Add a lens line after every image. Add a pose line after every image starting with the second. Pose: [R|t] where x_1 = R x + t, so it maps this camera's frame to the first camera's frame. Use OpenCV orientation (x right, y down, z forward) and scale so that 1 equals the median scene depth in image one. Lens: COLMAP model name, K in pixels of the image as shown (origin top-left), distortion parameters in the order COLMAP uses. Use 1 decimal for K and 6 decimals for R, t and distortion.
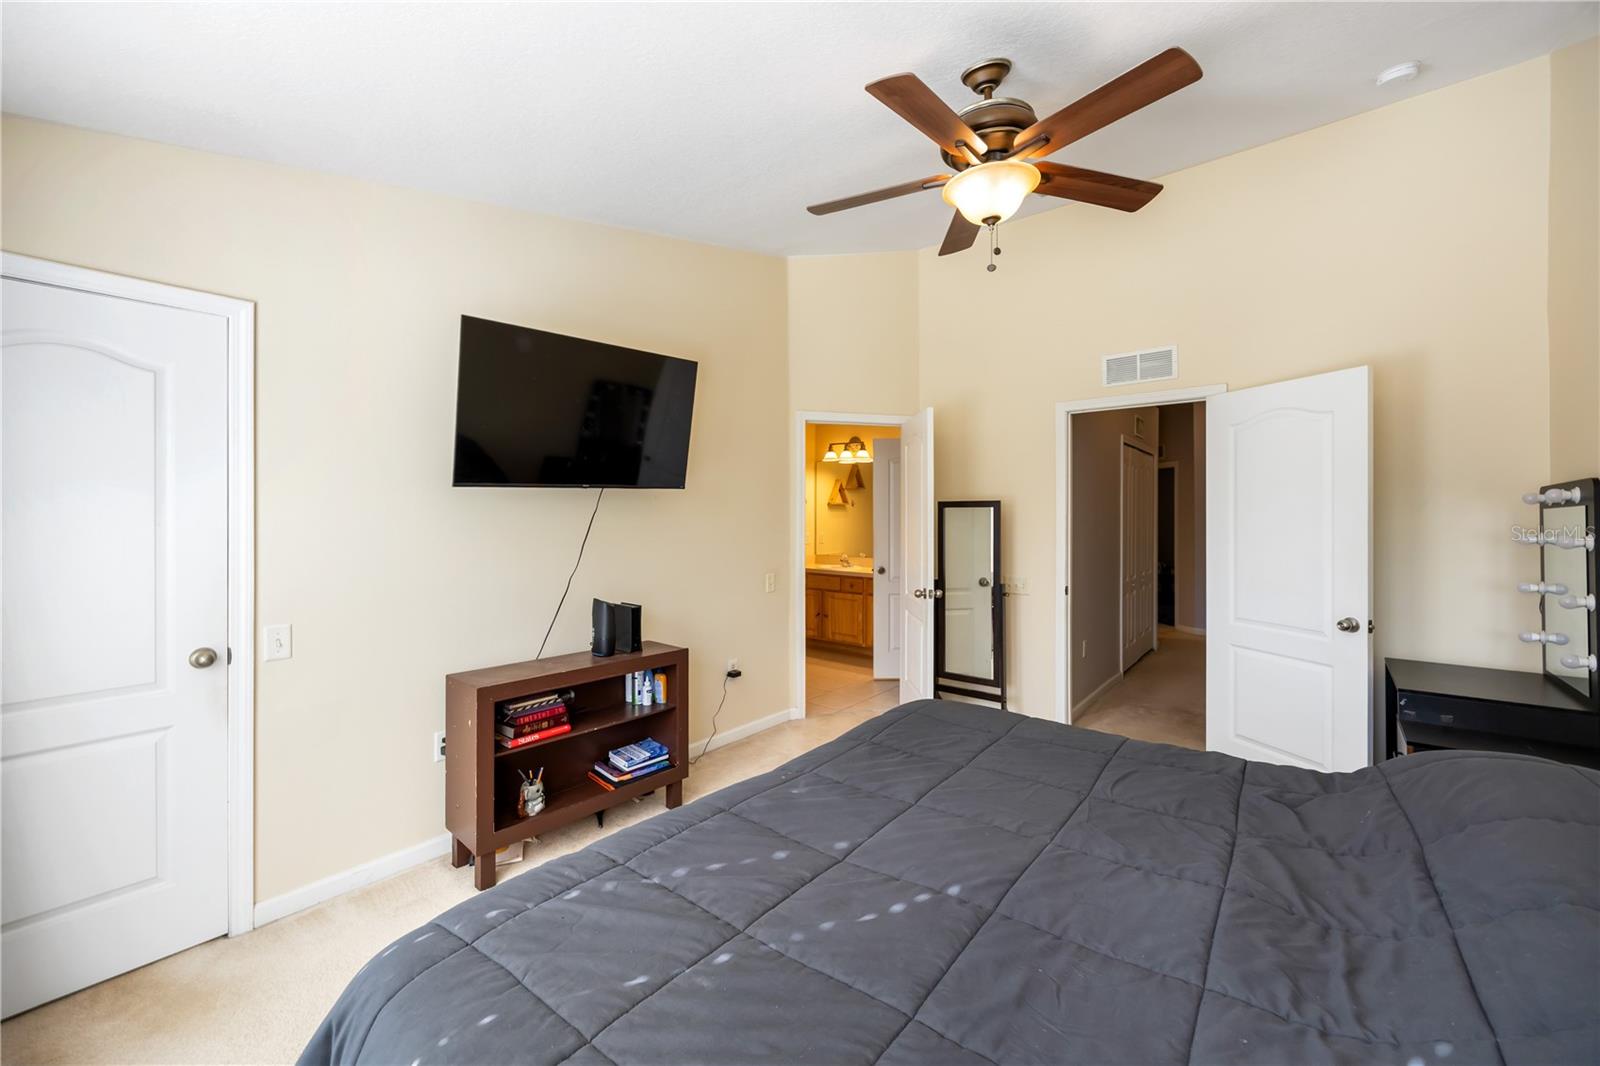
lens RADIAL K [[627.2, 0, 795.6], [0, 627.2, 530.6], [0, 0, 1]] dist [-0.000575, -0.000163]
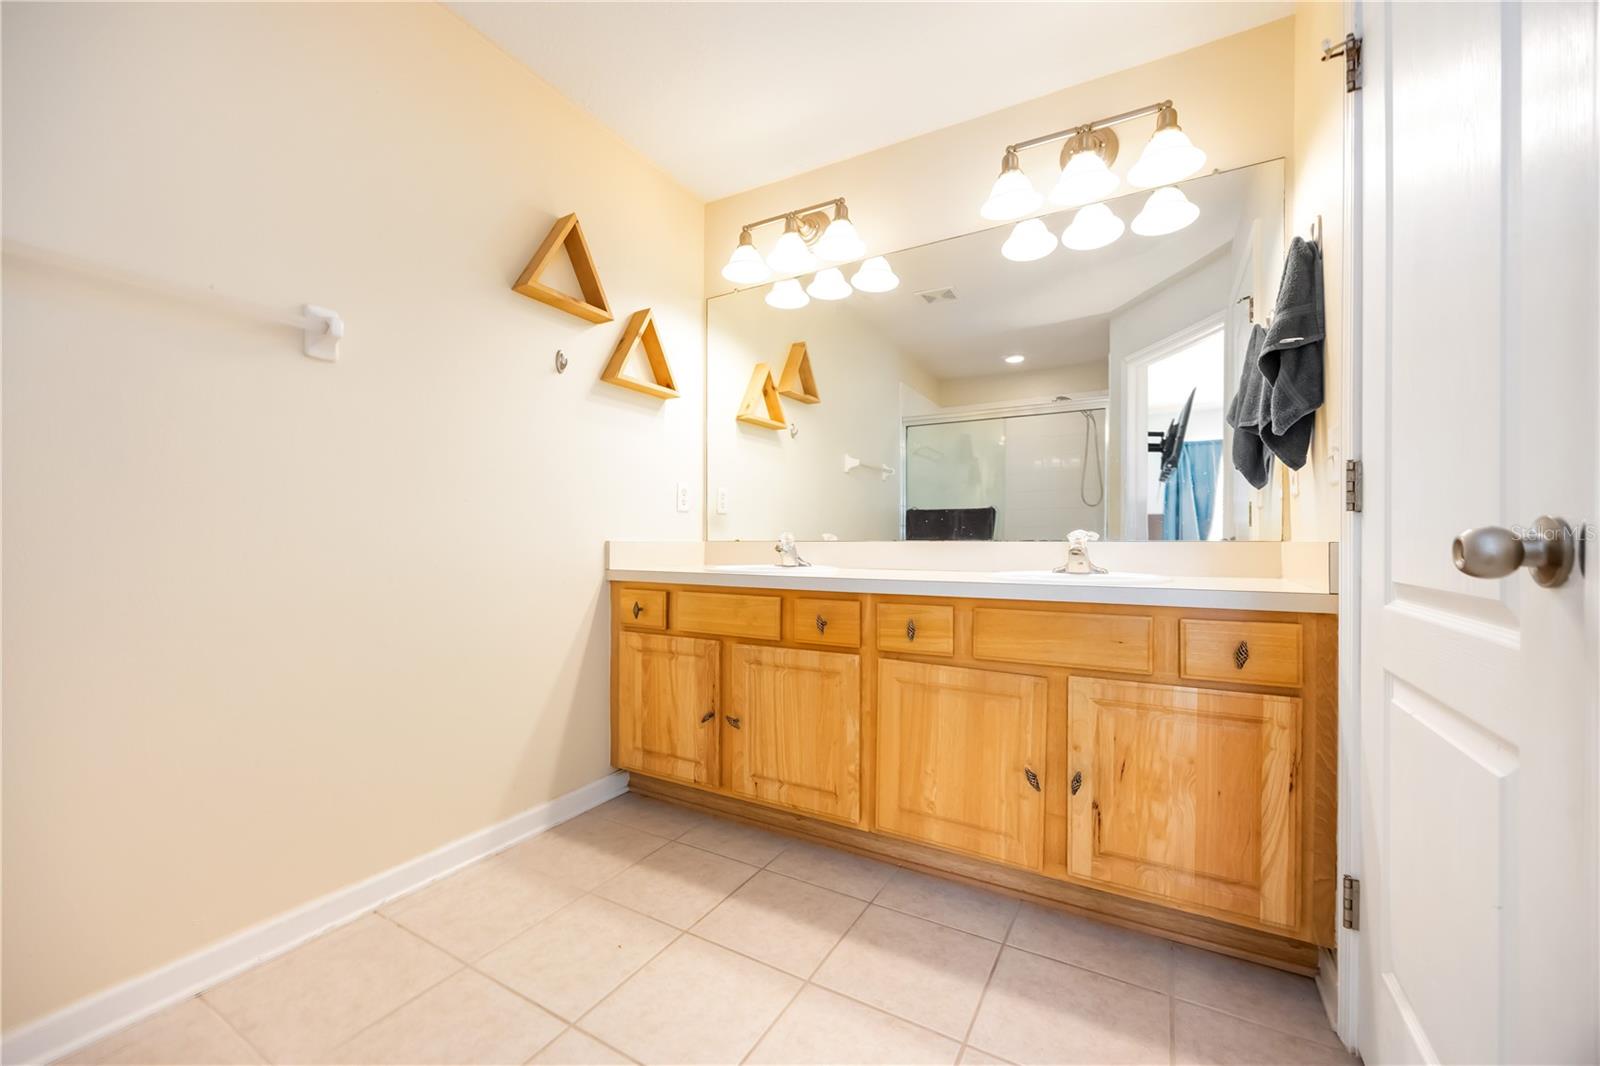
lens RADIAL K [[629.2, 0, 800.2], [0, 629.2, 548.1], [0, 0, 1]] dist [-0.000124, -0.000107]
pose [[0.987502, -0.002013, 0.157591, 0.030949], [0.003369, 0.999960, -0.008342, 0.051079], [-0.157568, 0.008768, 0.987469, 0.665215]]
